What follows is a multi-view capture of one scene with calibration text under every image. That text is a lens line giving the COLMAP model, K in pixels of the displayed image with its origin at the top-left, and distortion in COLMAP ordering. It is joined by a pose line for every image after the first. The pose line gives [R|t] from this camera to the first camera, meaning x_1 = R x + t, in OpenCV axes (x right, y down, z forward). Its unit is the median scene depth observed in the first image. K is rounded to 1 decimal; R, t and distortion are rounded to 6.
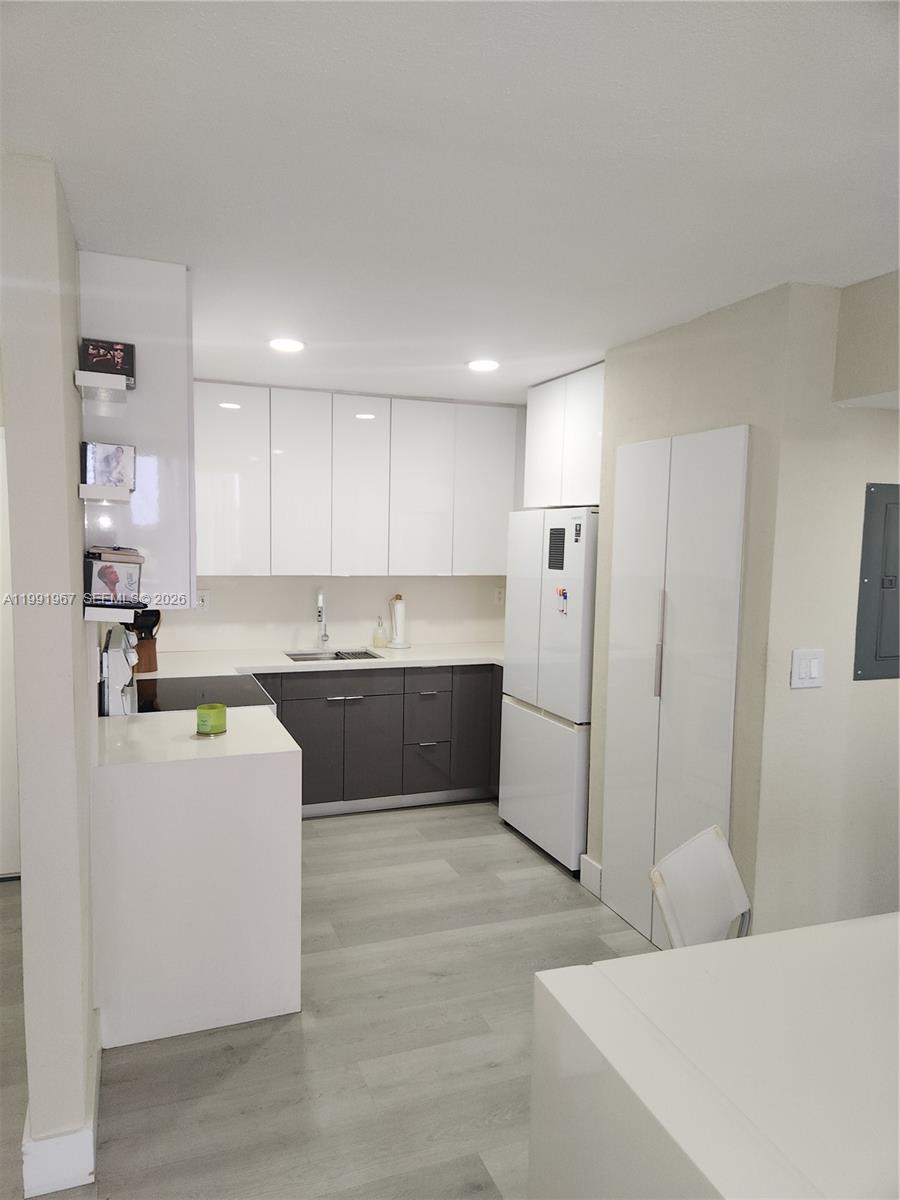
lens RADIAL K [[801.6, 0, 434.9], [0, 801.6, 605.7], [0, 0, 1]] dist [0.020464, -0.000811]
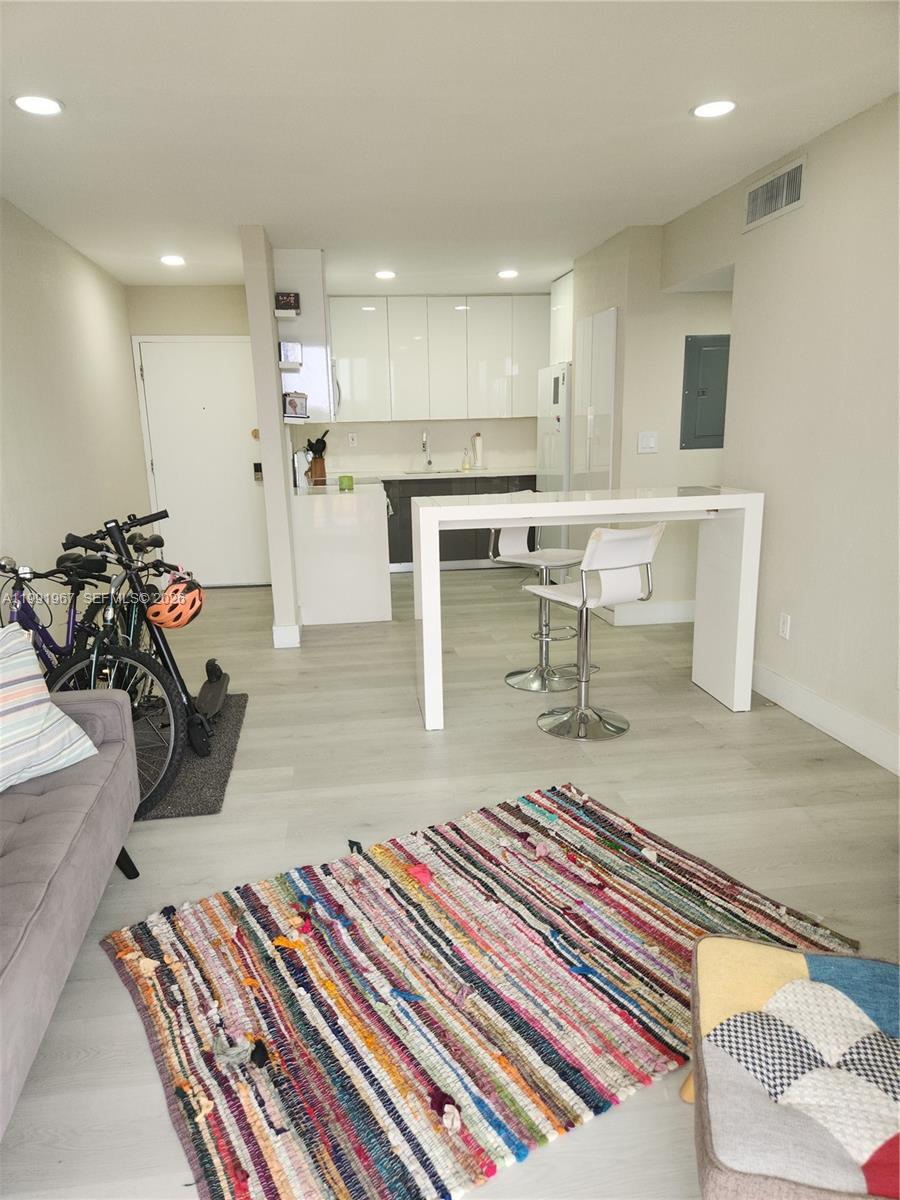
lens RADIAL K [[801.9, 0, 436.0], [0, 801.9, 599.7], [0, 0, 1]] dist [0.070215, -0.065594]
pose [[0.973818, 0.004420, -0.227286, 0.281158], [0.025423, 0.991422, 0.128205, 0.127888], [0.225903, -0.130627, 0.965352, -0.652758]]
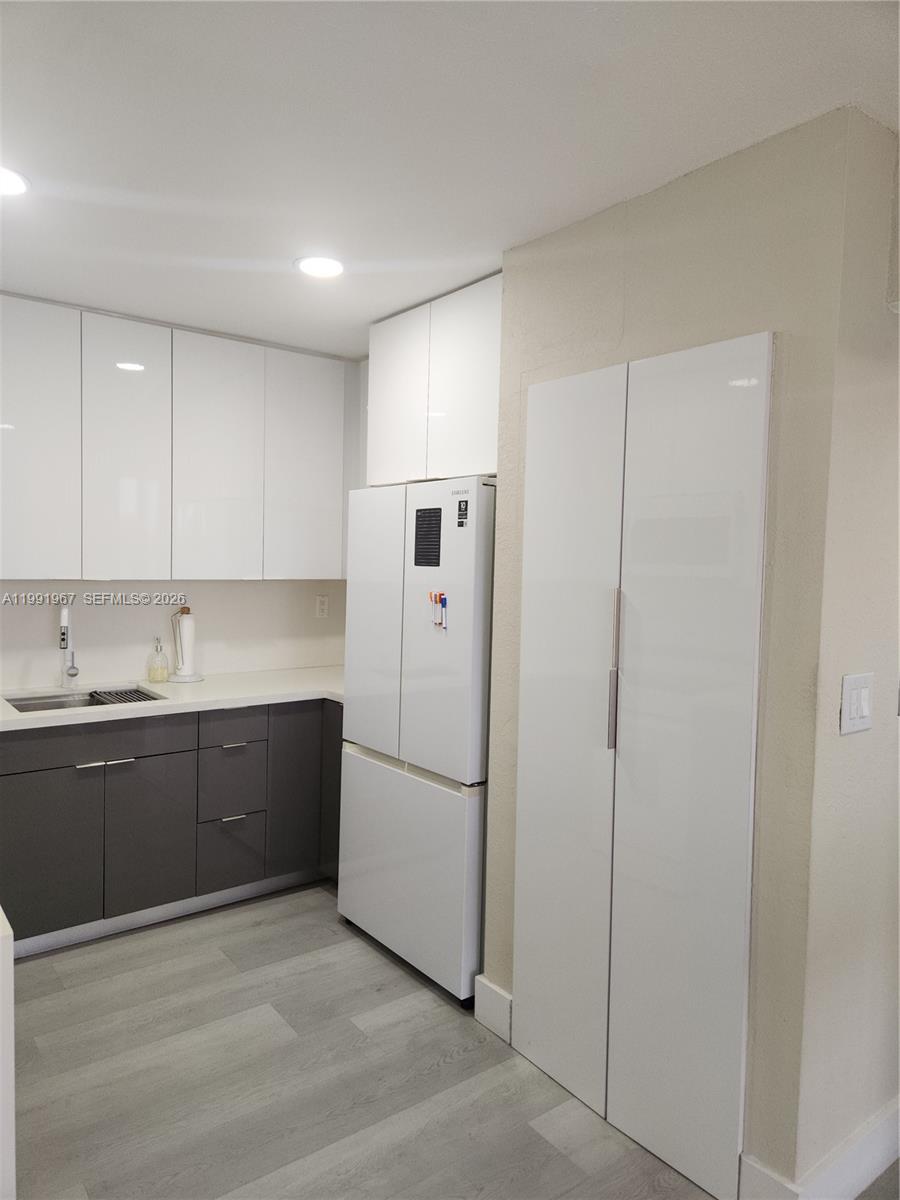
lens RADIAL K [[801.9, 0, 436.0], [0, 801.9, 599.7], [0, 0, 1]] dist [0.070215, -0.065594]
pose [[0.960202, -0.011359, 0.279077, -0.039950], [0.018848, 0.999530, -0.024167, 0.001691], [-0.278671, 0.028466, 0.959965, 0.309078]]
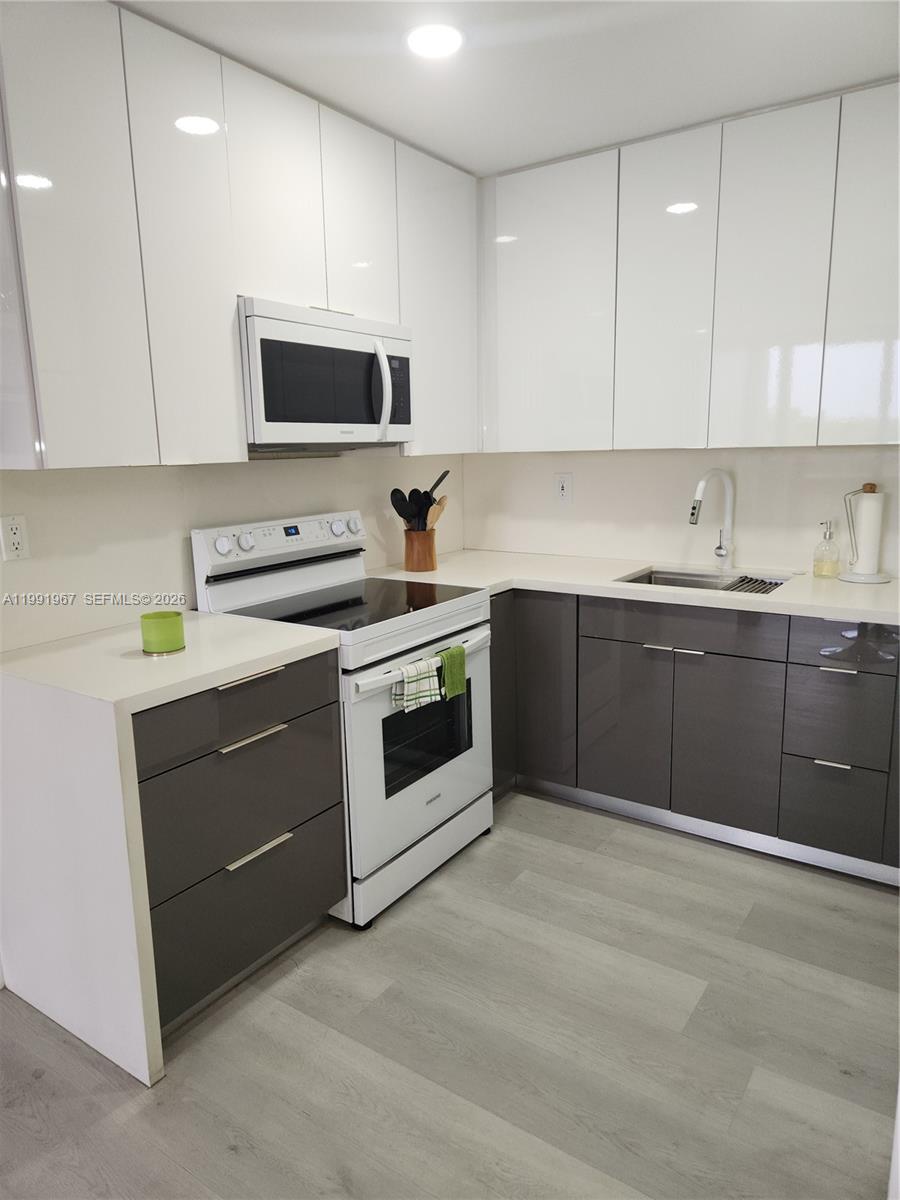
lens RADIAL K [[801.9, 0, 436.0], [0, 801.9, 599.7], [0, 0, 1]] dist [0.070215, -0.065594]
pose [[0.563357, 0.126590, -0.816458, 0.314429], [-0.041472, 0.991280, 0.125080, 0.009340], [0.825172, -0.036604, 0.563694, 0.565707]]
